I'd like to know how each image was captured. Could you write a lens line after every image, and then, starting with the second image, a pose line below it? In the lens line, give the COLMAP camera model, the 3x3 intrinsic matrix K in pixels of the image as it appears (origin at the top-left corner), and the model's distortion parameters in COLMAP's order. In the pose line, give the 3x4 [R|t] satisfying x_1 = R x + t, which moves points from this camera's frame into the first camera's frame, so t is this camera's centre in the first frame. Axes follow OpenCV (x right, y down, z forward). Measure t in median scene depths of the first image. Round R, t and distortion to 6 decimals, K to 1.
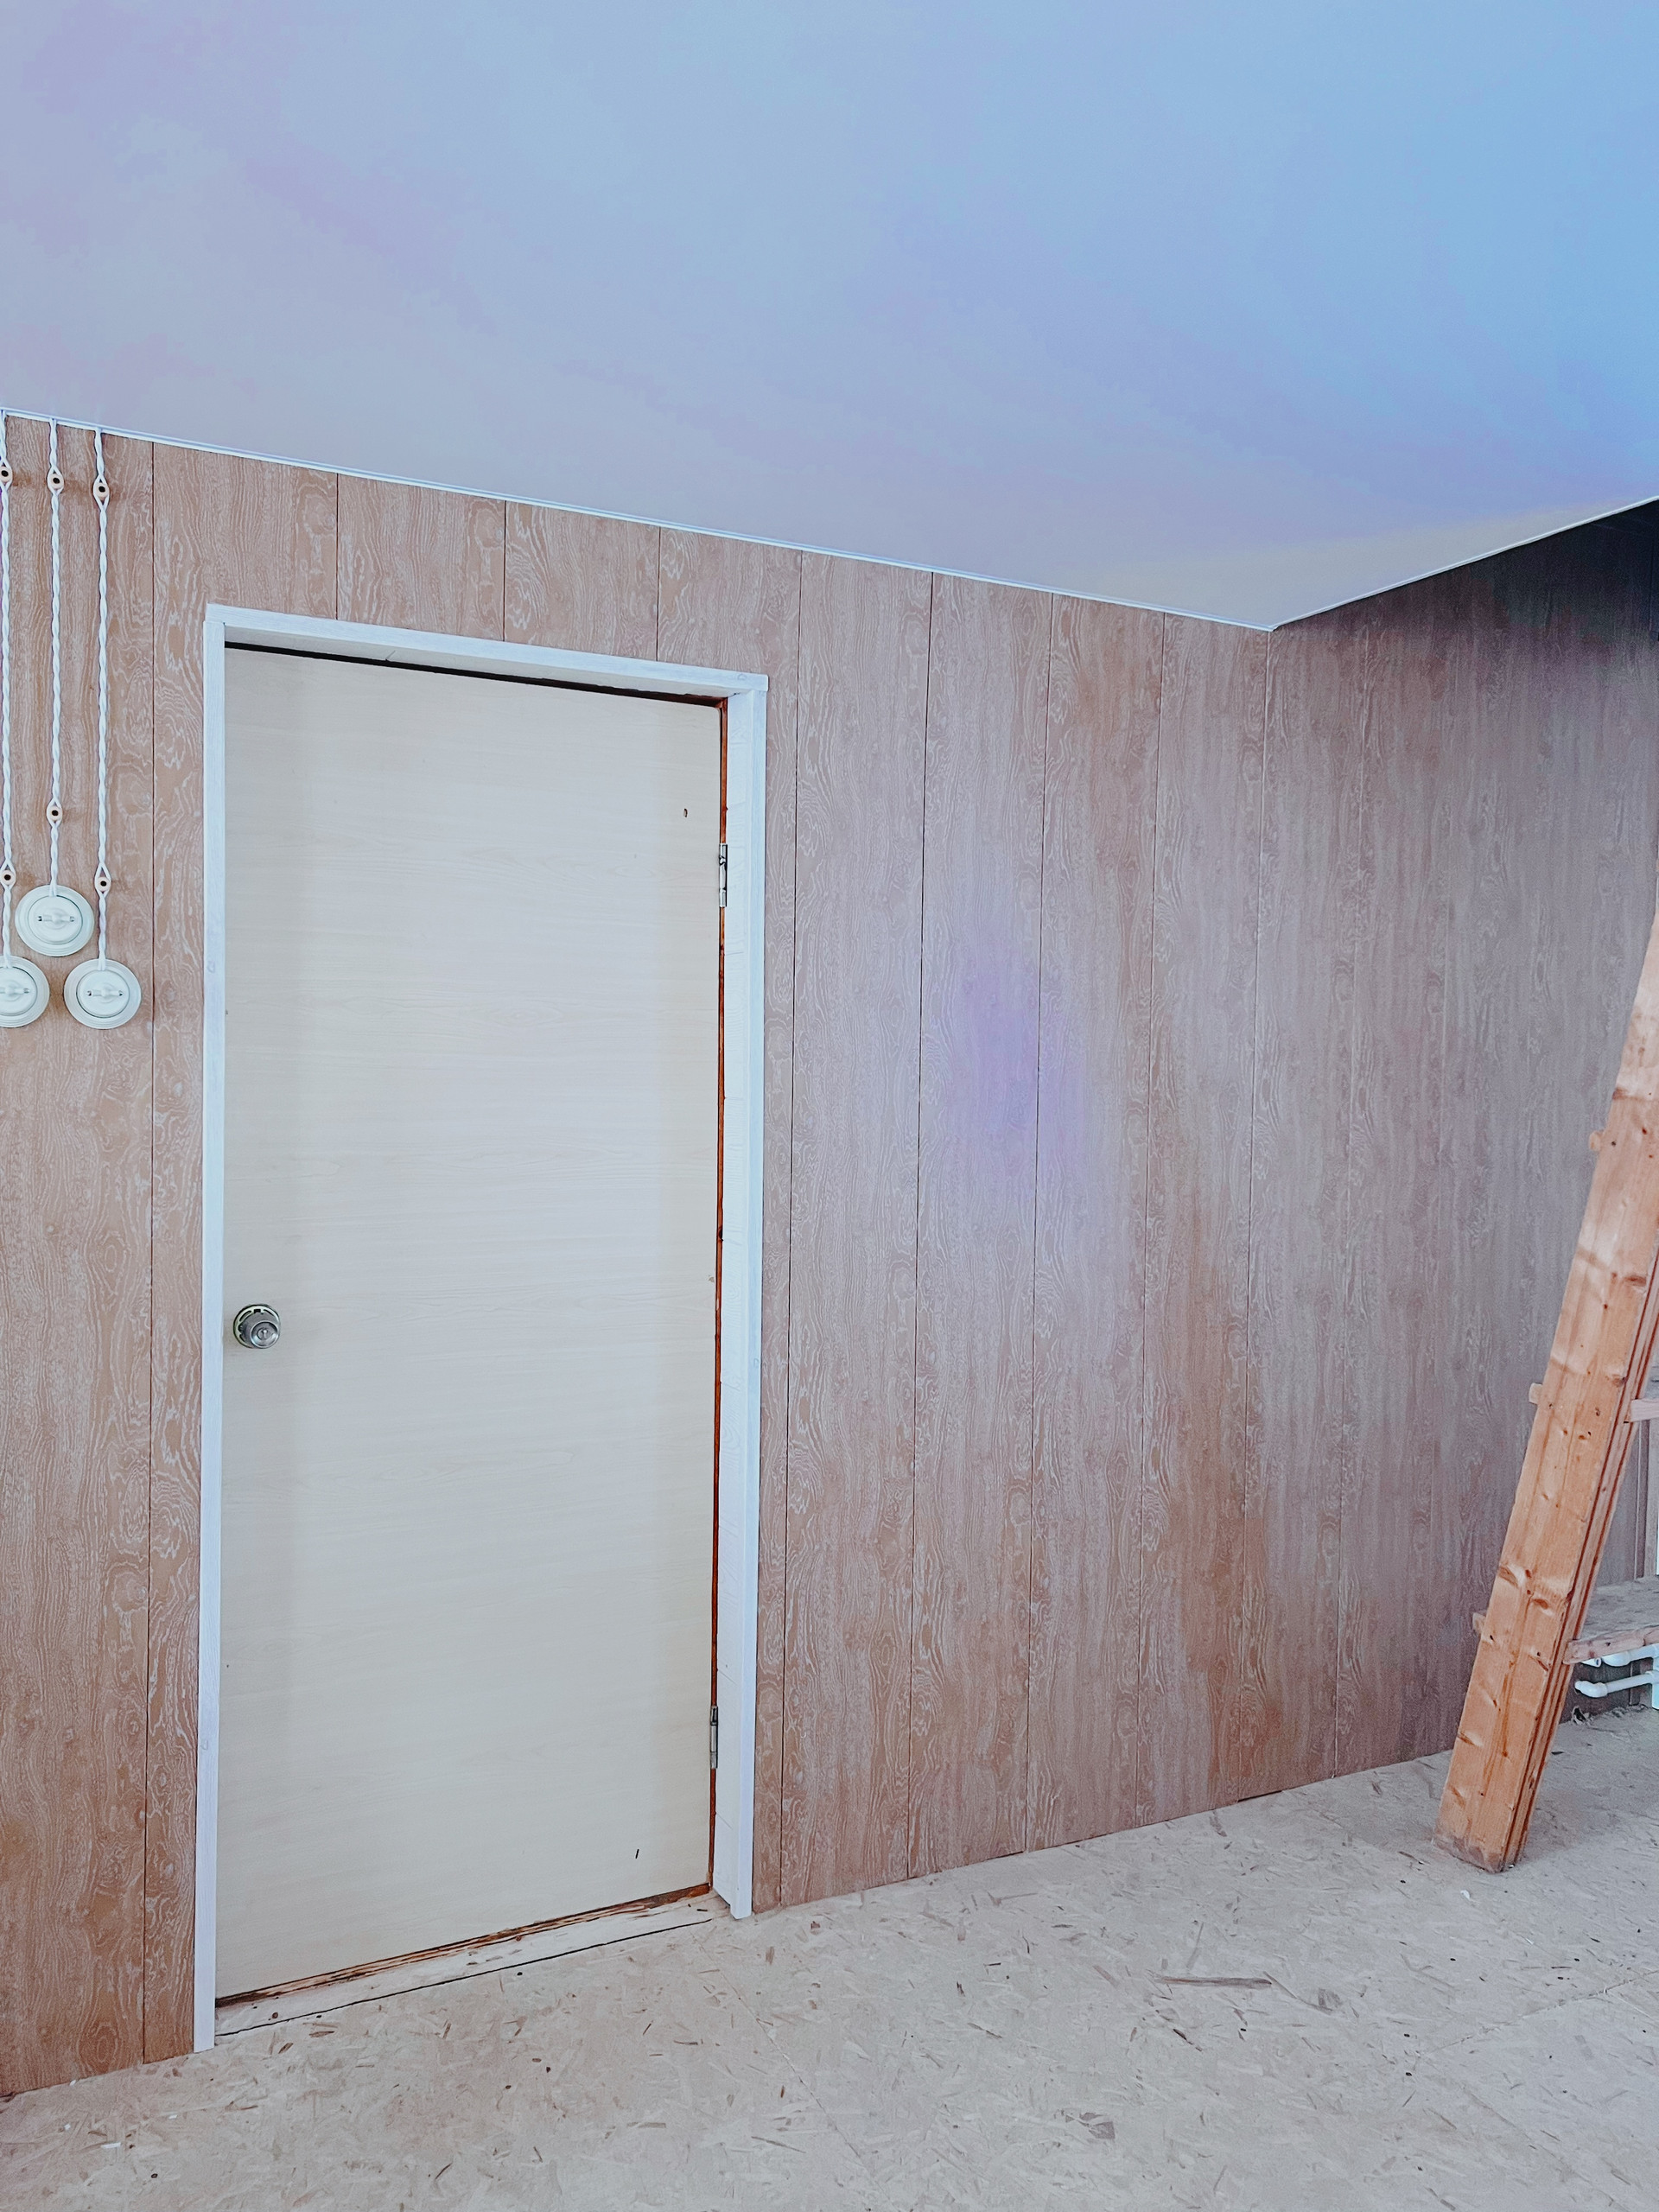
lens RADIAL K [[1654.7, 0, 828.1], [0, 1654.7, 1111.8], [0, 0, 1]] dist [0.036102, -0.022688]
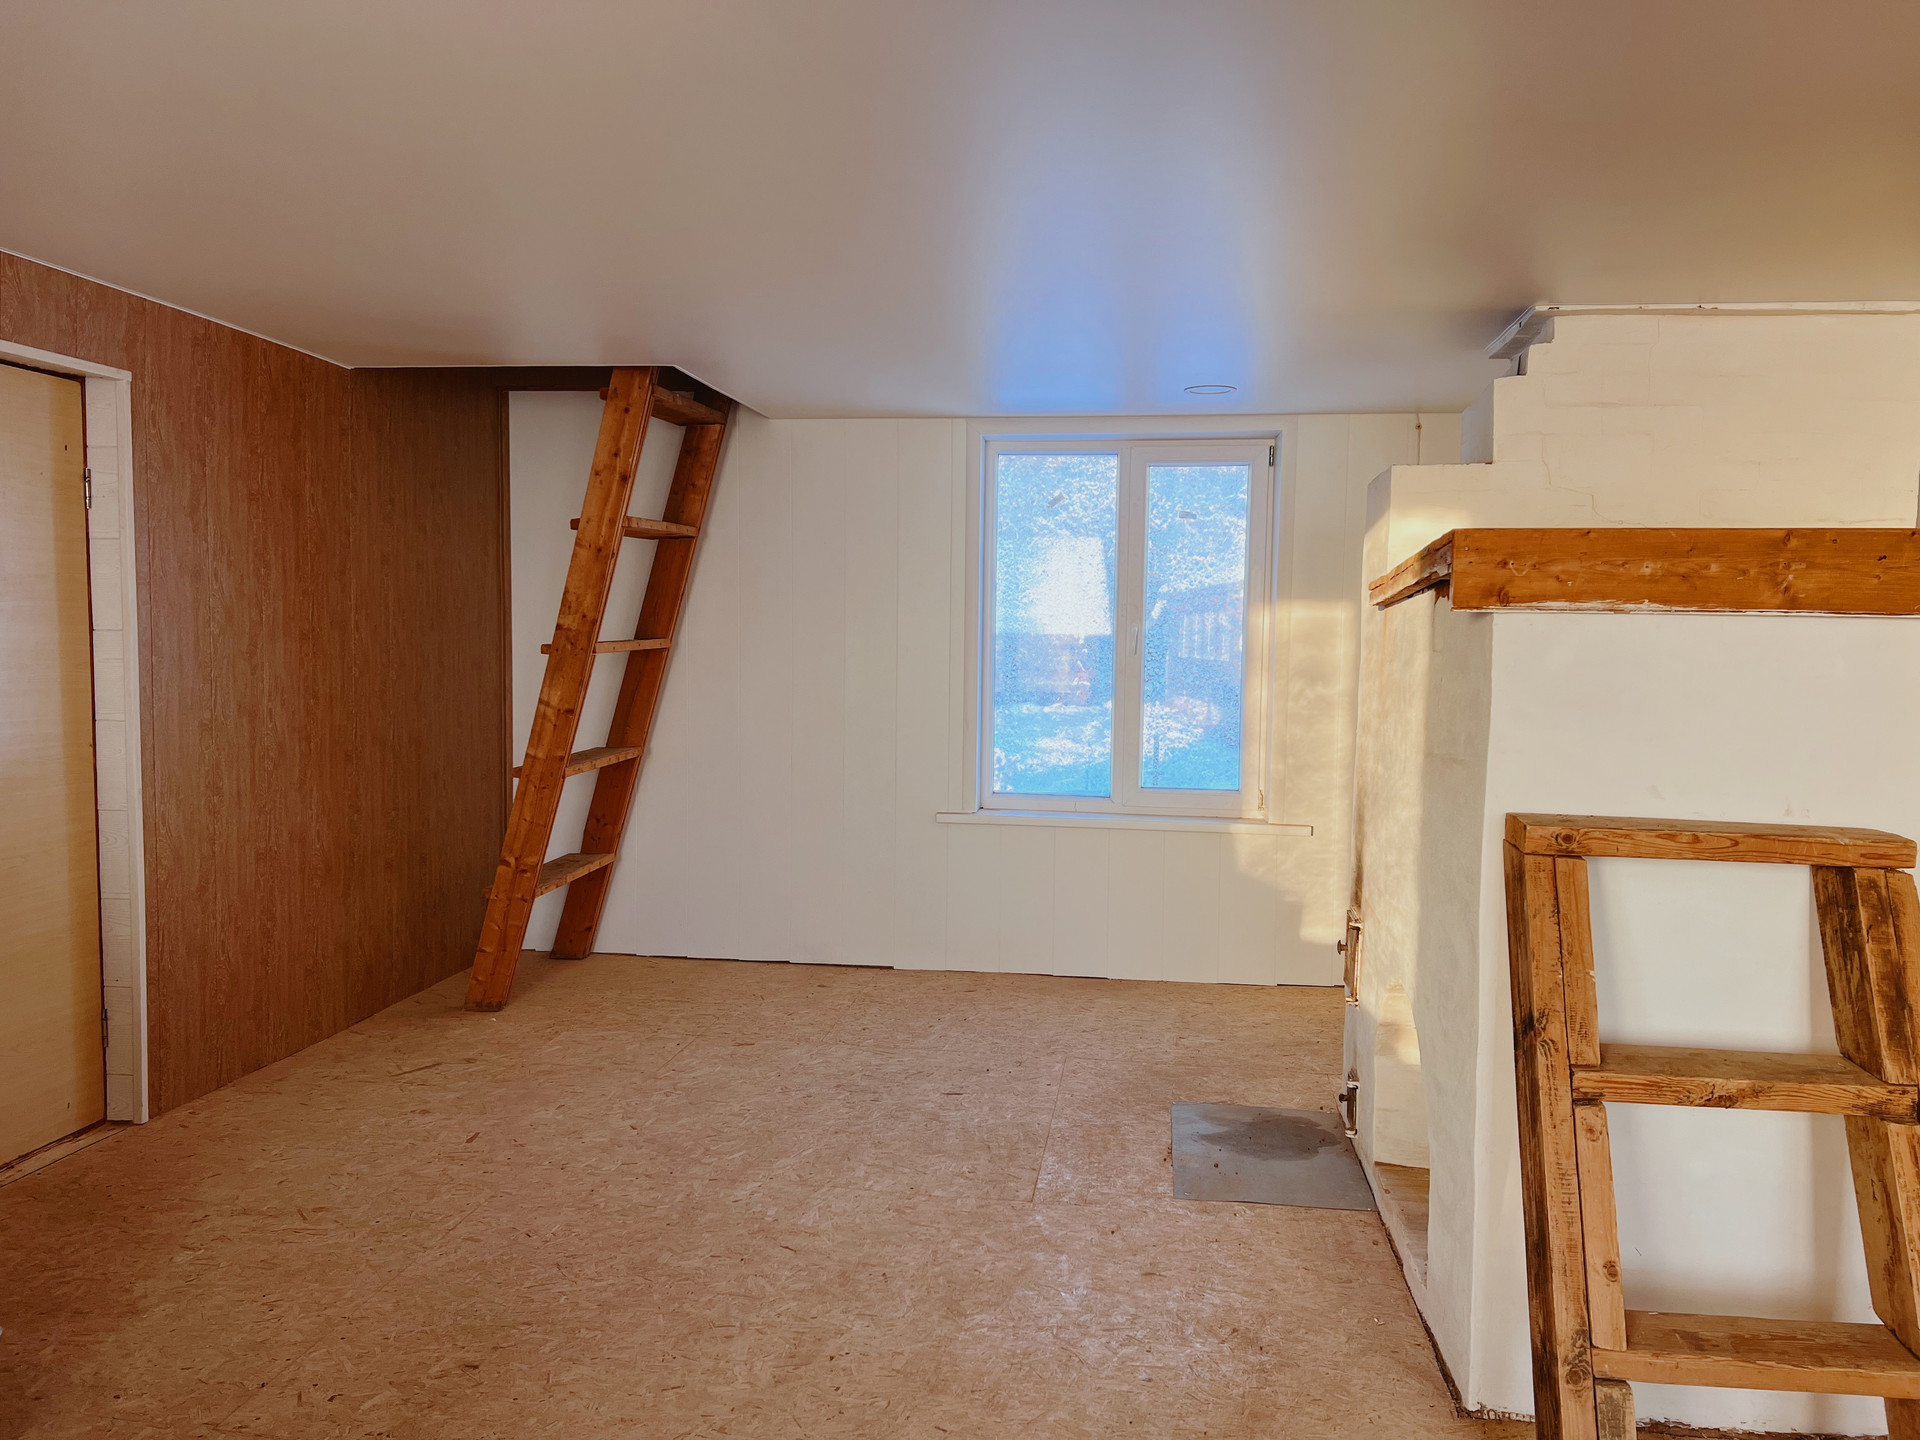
lens RADIAL K [[1436.2, 0, 961.0], [0, 1436.2, 721.8], [0, 0, 1]] dist [0.036102, -0.022688]
pose [[0.569184, -0.056132, 0.820292, -0.720325], [0.019313, 0.998304, 0.054912, 0.018269], [-0.821984, -0.015412, 0.569303, -0.469458]]
